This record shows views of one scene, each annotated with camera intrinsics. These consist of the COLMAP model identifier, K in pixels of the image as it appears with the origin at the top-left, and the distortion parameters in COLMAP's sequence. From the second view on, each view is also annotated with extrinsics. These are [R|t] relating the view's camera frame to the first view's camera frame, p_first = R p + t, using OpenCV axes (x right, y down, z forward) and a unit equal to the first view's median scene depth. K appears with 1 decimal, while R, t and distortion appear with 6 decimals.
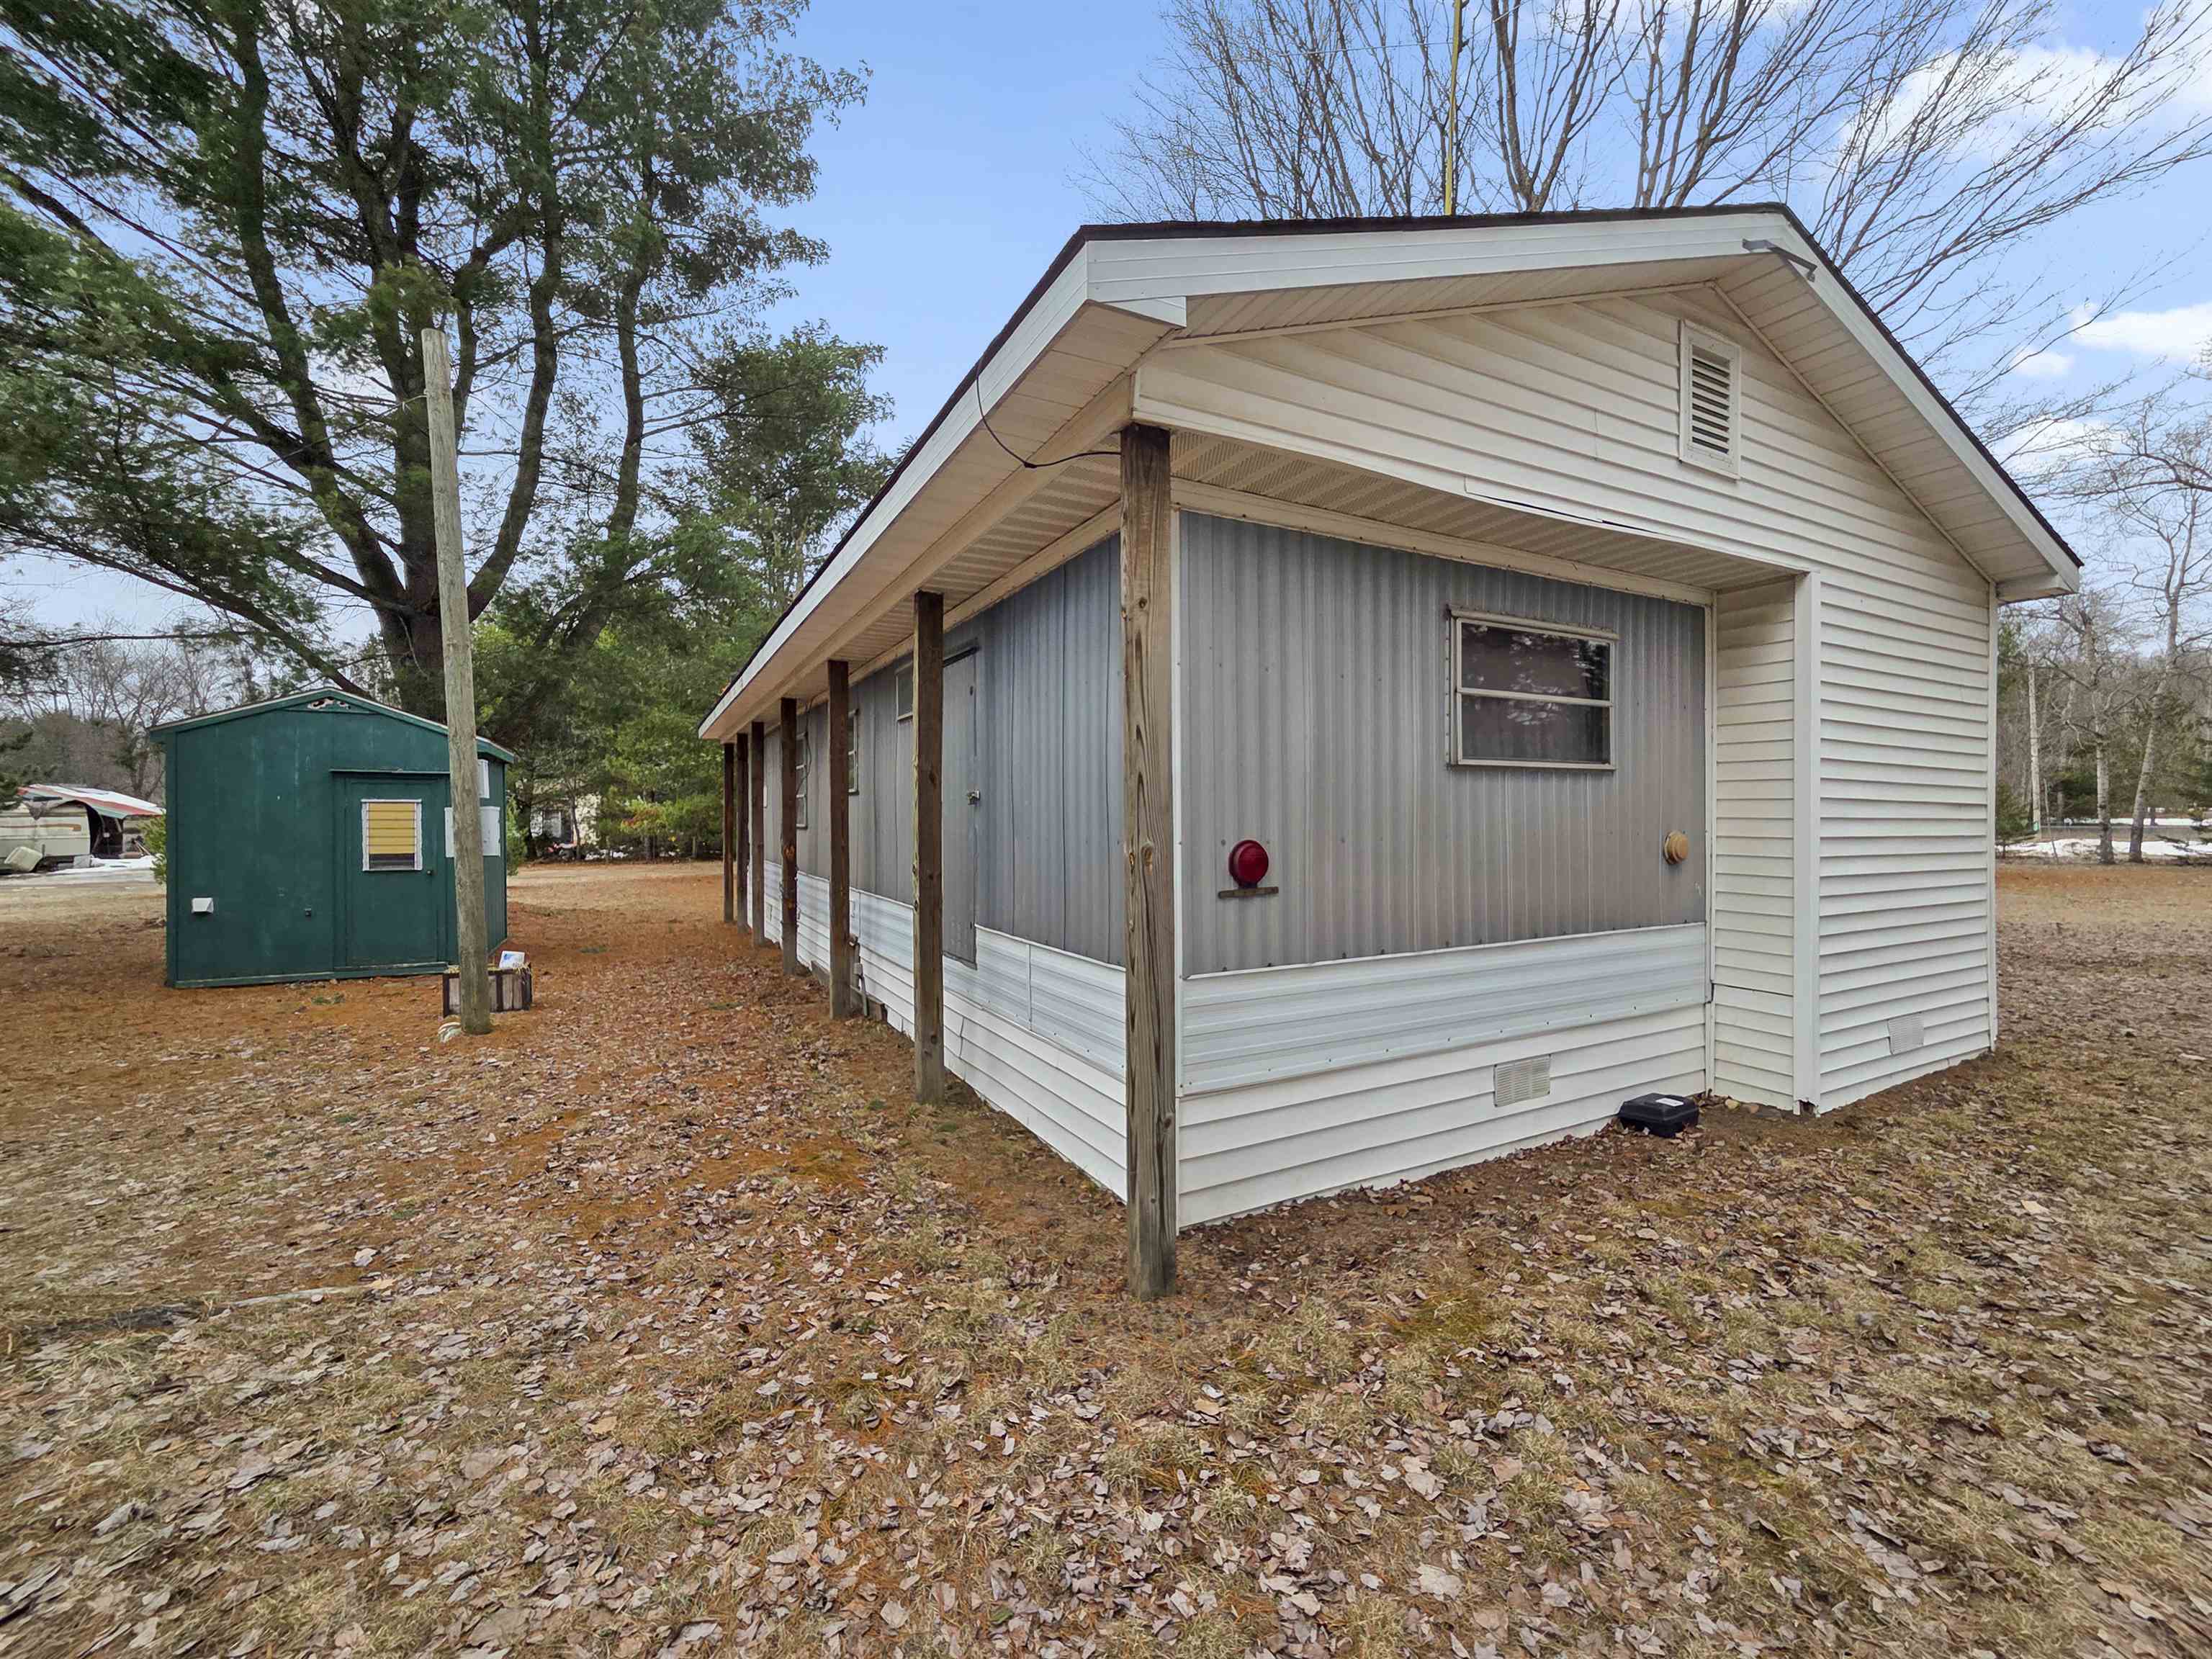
lens RADIAL K [[913.0, 0, 1120.2], [0, 913.0, 828.9], [0, 0, 1]] dist [-0.016008, 0.008087]
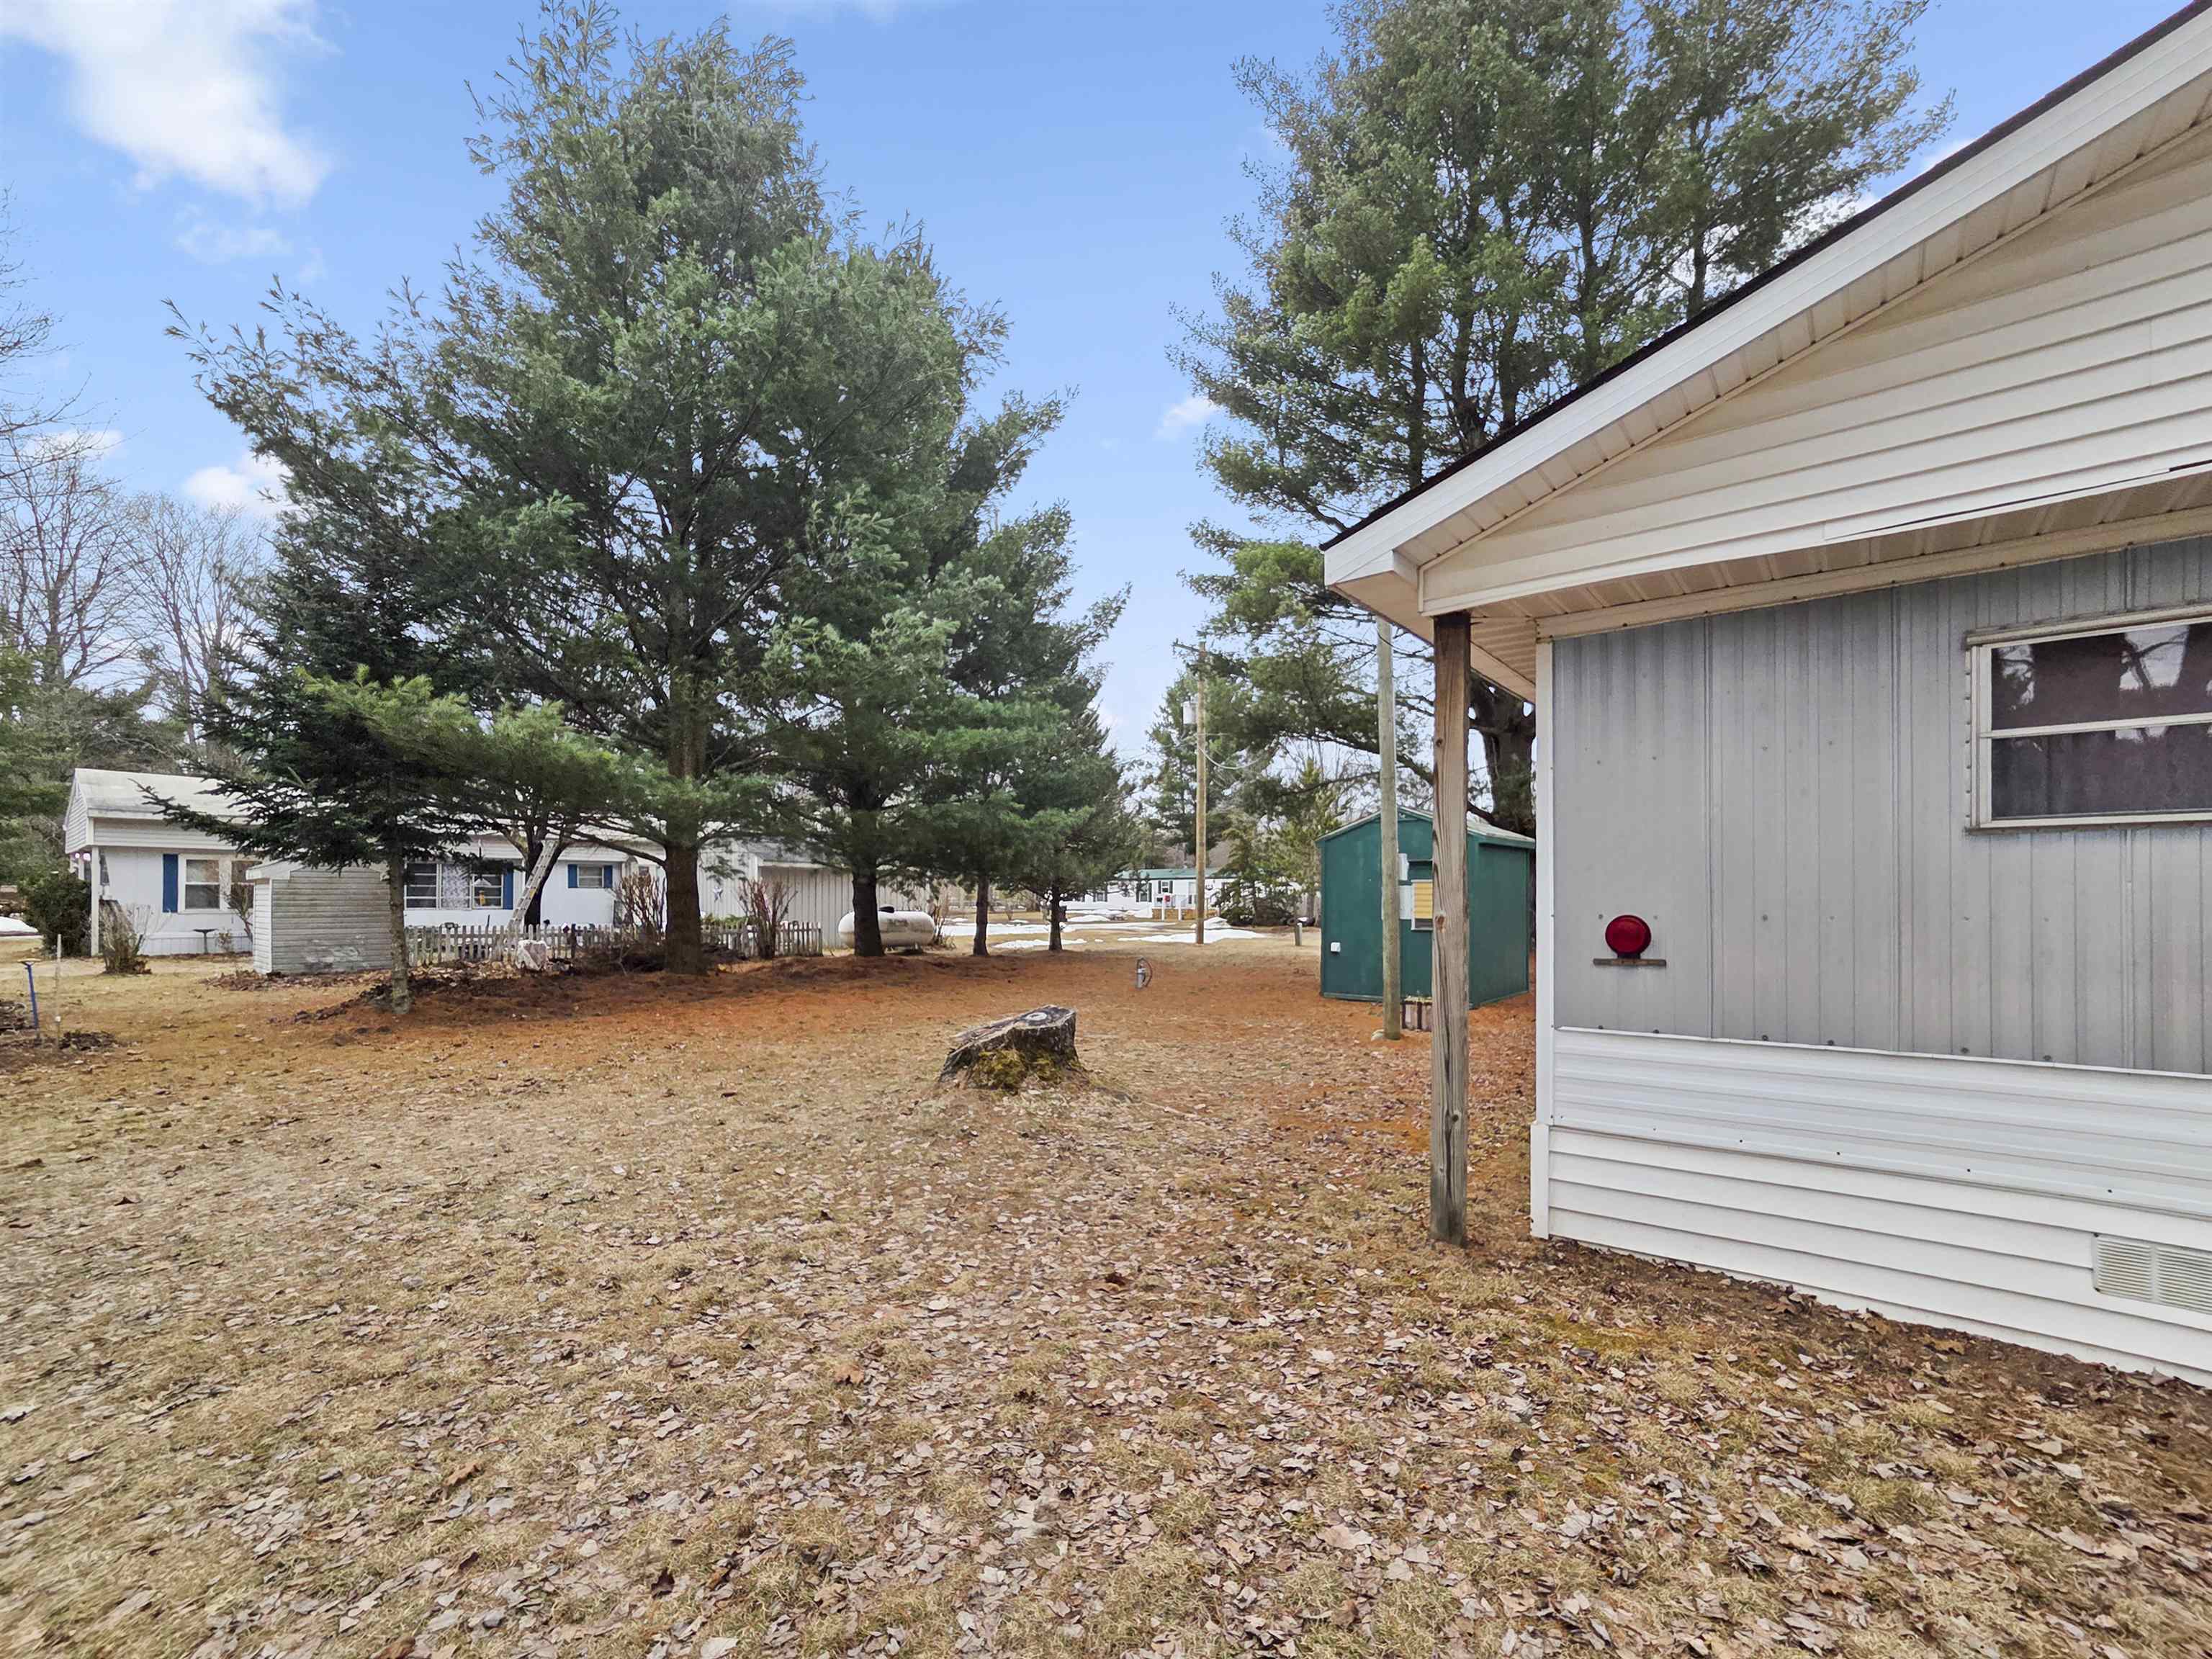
lens RADIAL K [[891.4, 0, 1116.0], [0, 891.4, 898.8], [0, 0, 1]] dist [-0.000533, 0.000048]
pose [[0.406384, 0.002664, -0.913699, 0.872714], [-0.004898, 0.999988, 0.000737, -0.004947], [0.913689, 0.004176, 0.406392, -0.009853]]
